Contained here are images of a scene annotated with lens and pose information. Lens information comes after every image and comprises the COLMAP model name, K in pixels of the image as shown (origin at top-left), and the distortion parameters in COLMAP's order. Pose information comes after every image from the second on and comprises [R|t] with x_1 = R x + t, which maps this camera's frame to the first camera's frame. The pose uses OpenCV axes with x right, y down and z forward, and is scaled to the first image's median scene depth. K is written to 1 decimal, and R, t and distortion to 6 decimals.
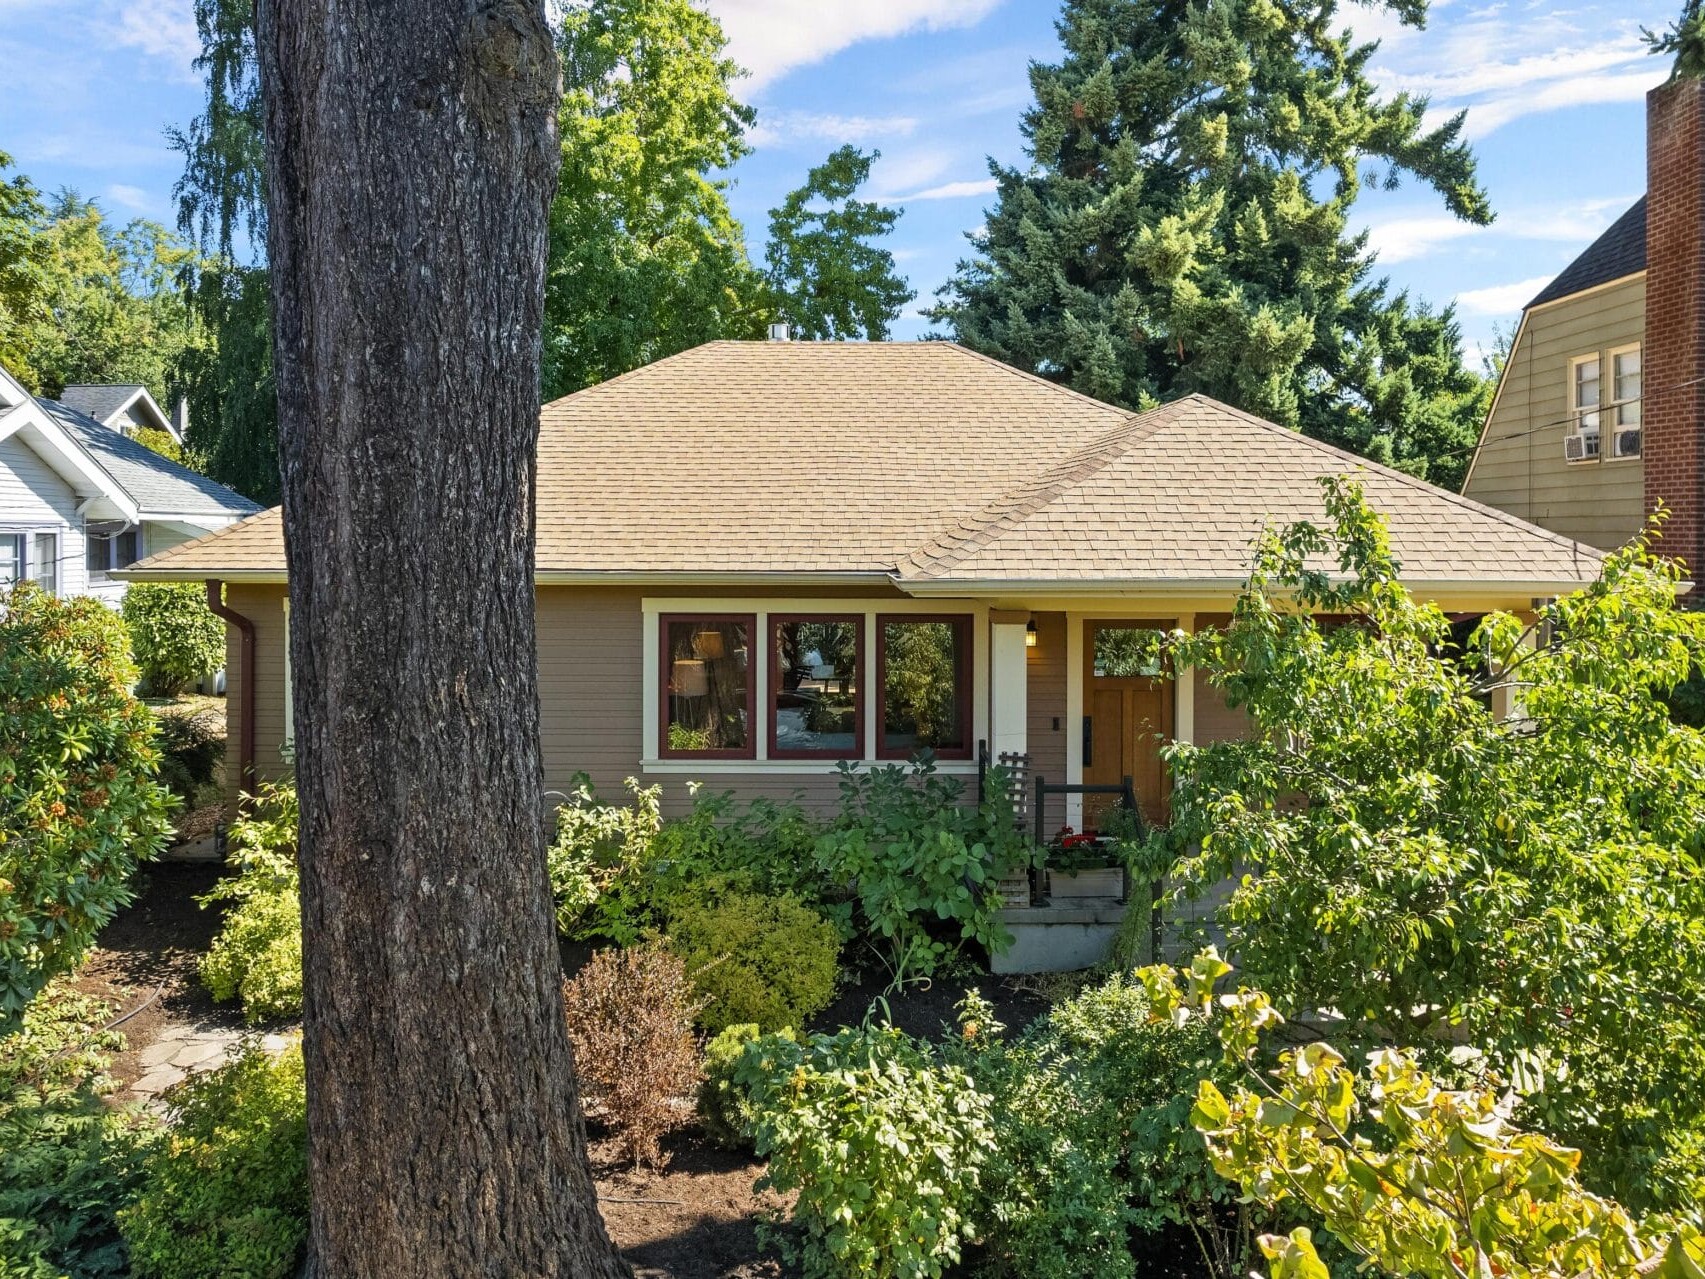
lens RADIAL K [[1323.1, 0, 815.2], [0, 1323.1, 541.4], [0, 0, 1]] dist [-0.070560, 0.052733]
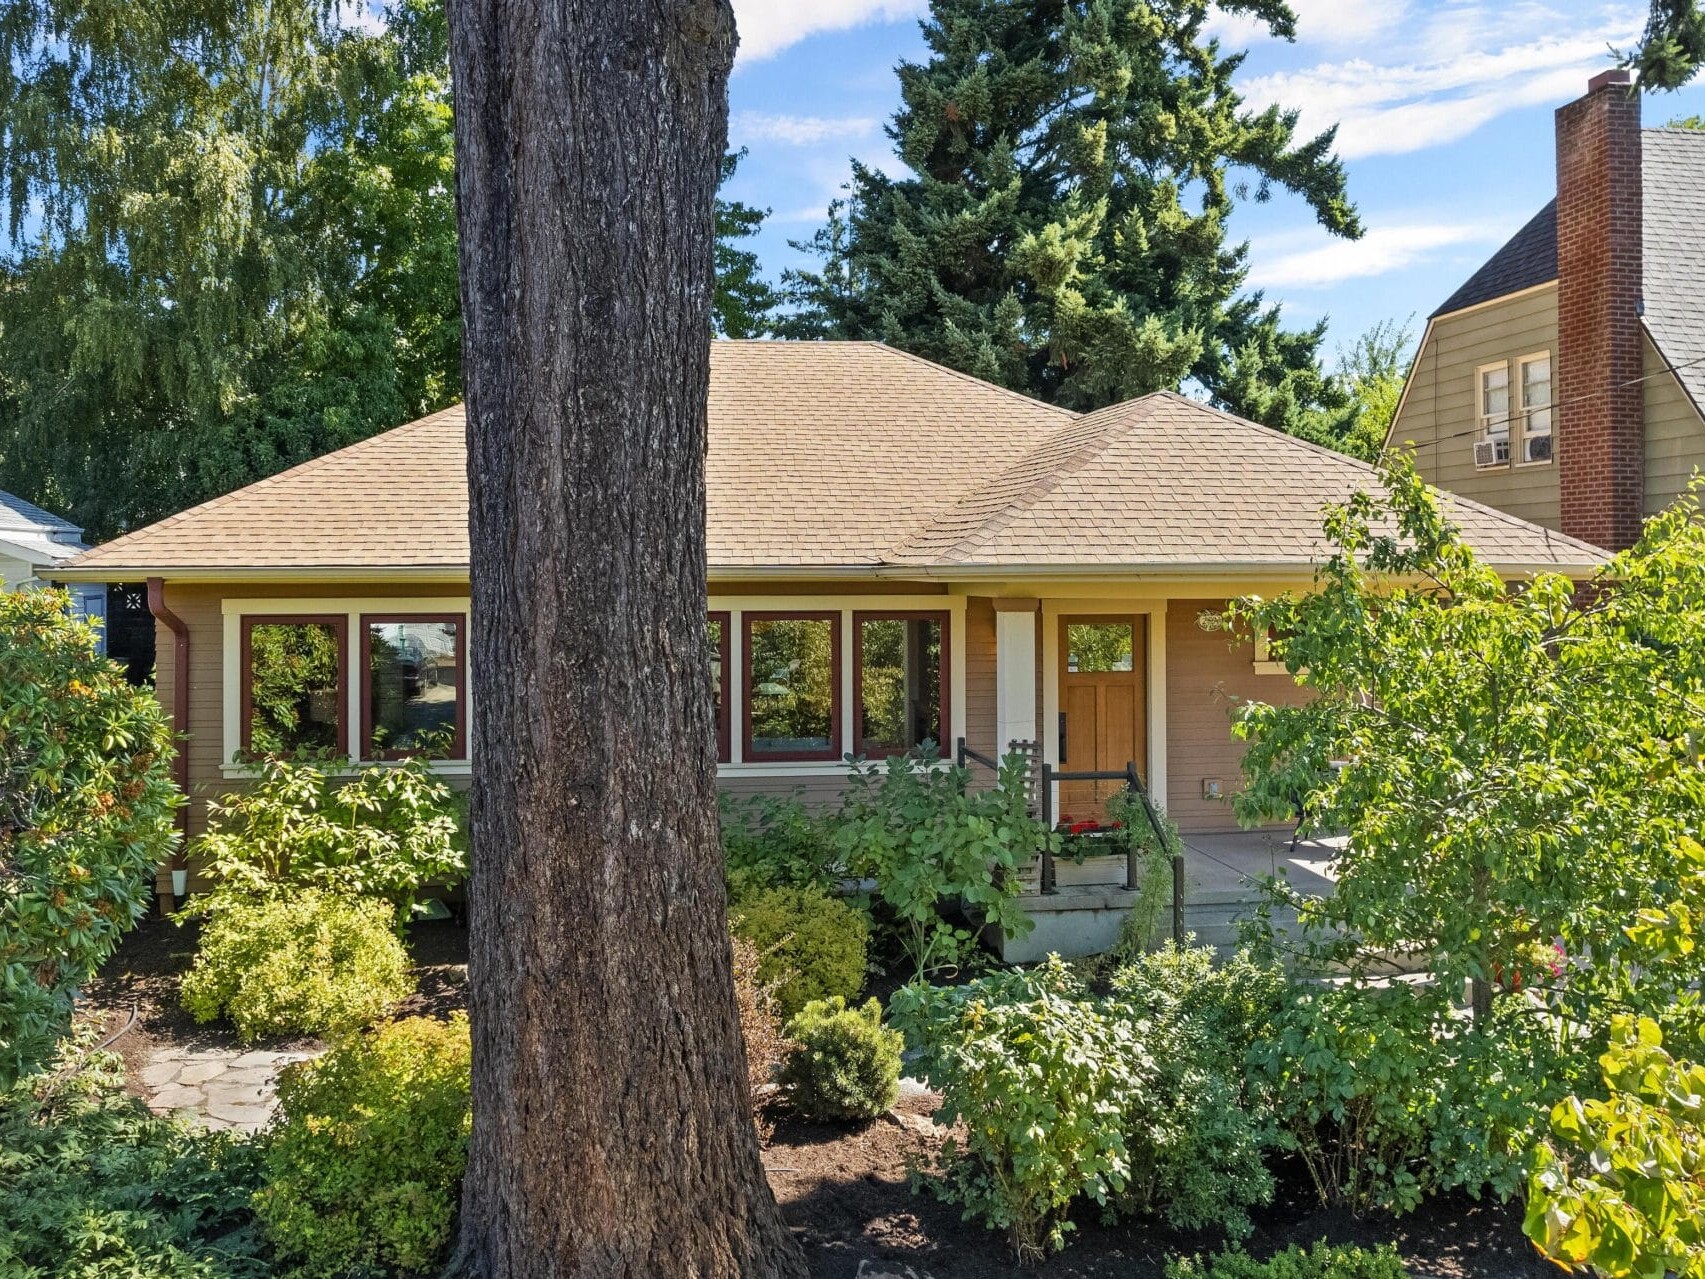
lens RADIAL K [[1440.0, 0, 768.6], [0, 1440.0, 548.9], [0, 0, 1]] dist [-0.054862, 0.022862]
pose [[0.993241, -0.002548, 0.116044, -0.093649], [0.004900, 0.999788, -0.019991, 0.019926], [-0.115968, 0.020424, 0.993043, -0.035356]]
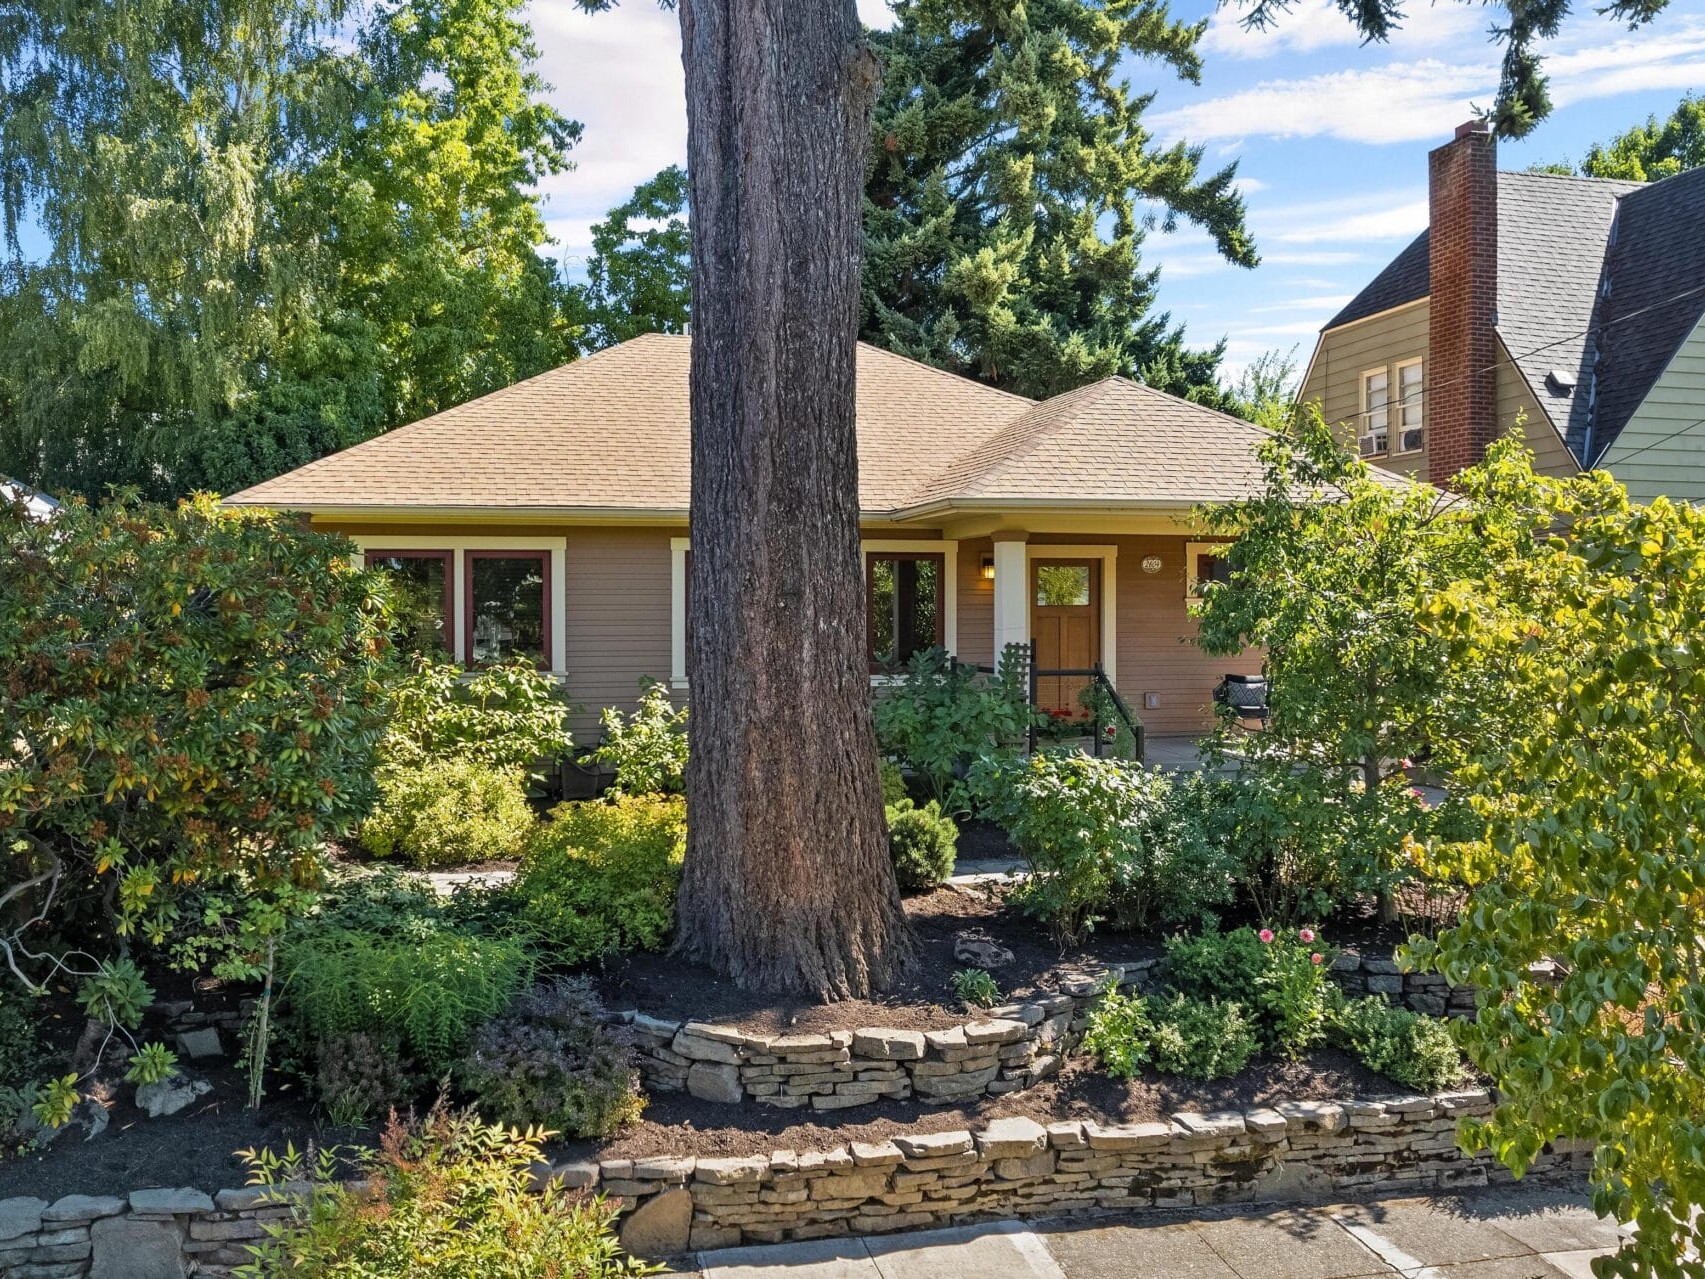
lens RADIAL K [[1440.0, 0, 761.5], [0, 1440.0, 628.3], [0, 0, 1]] dist [-0.054862, 0.022862]
pose [[0.982253, -0.005674, 0.187475, -0.195553], [0.003285, 0.999909, 0.013049, 0.071502], [-0.187532, -0.012201, 0.982183, -0.174926]]
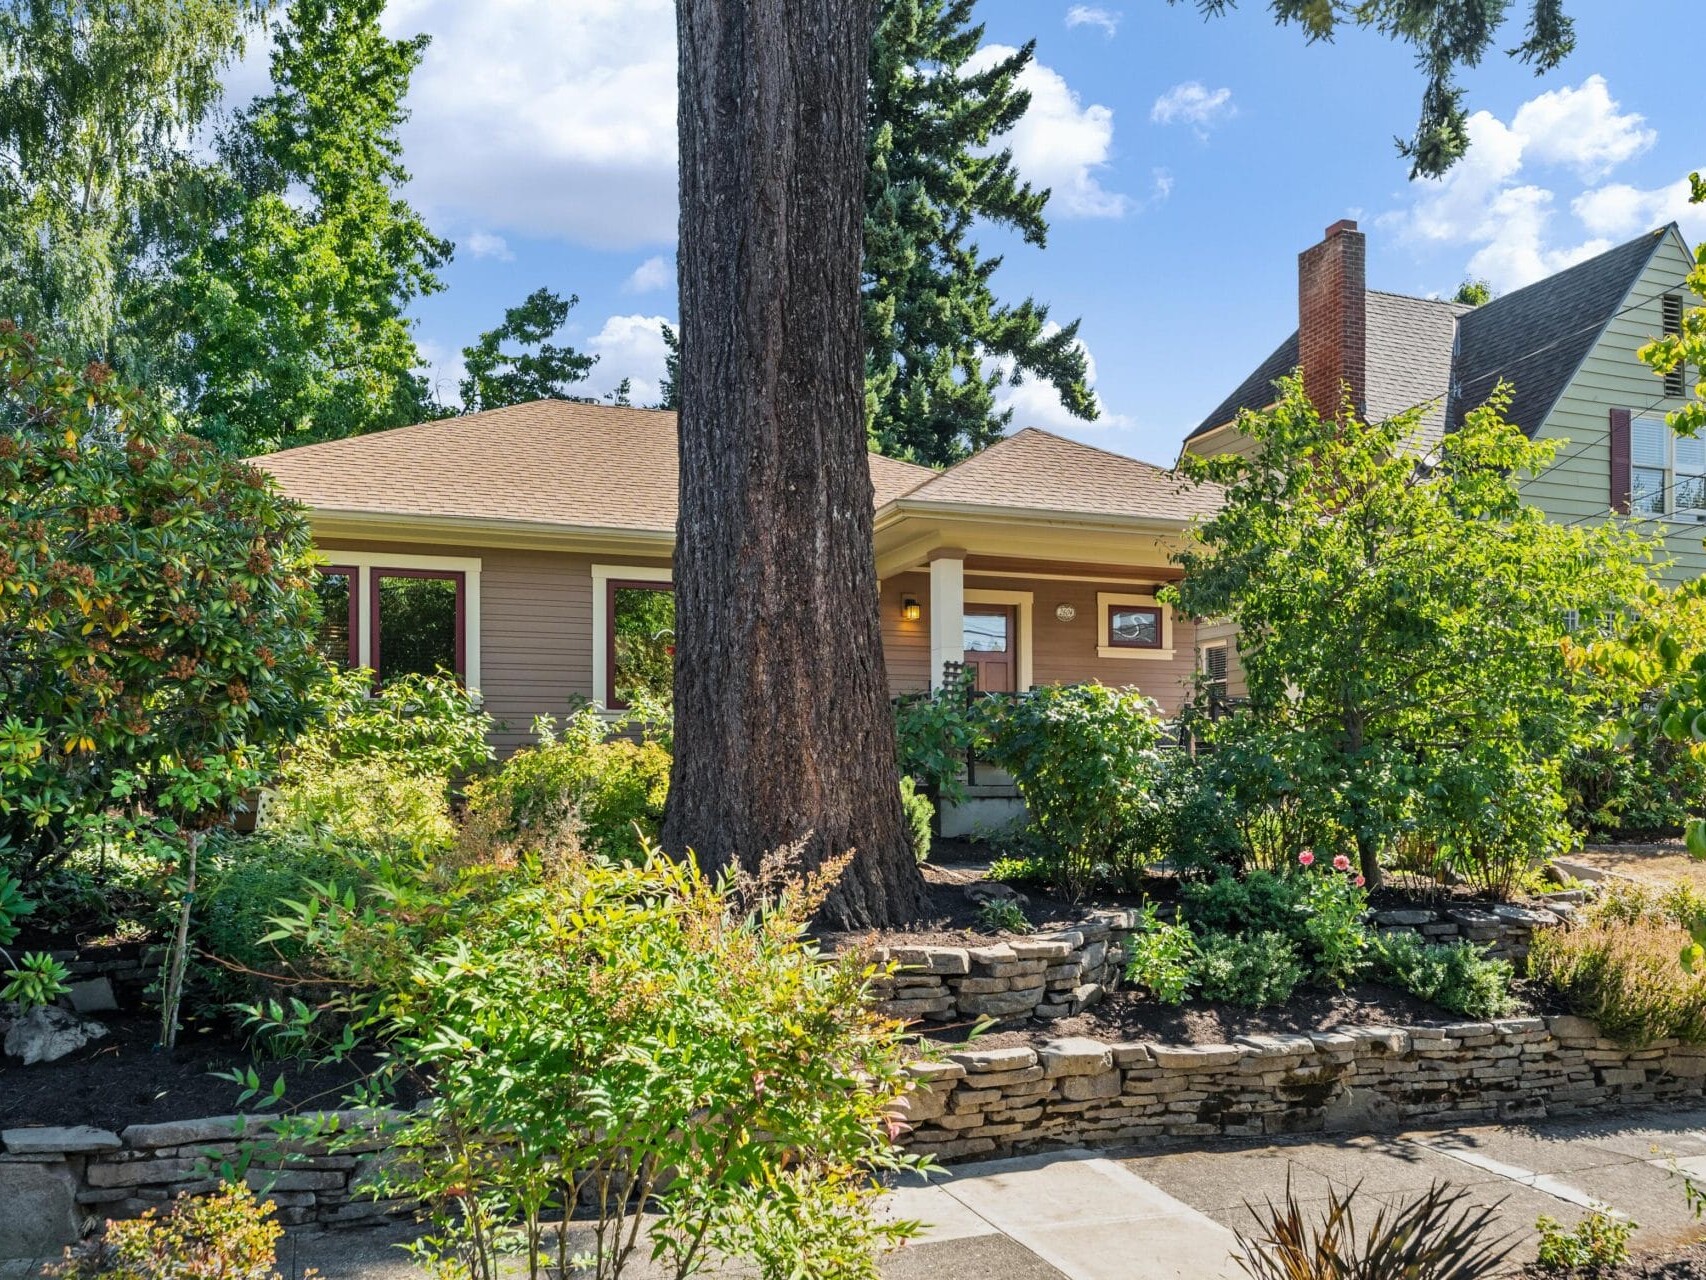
lens RADIAL K [[1342.0, 0, 788.0], [0, 1342.0, 779.8], [0, 0, 1]] dist [0.001049, 0.004545]
pose [[0.945724, 0.000353, 0.324971, -0.229953], [0.004337, 0.999897, -0.013706, 0.161640], [-0.324943, 0.014371, 0.945625, -0.082867]]
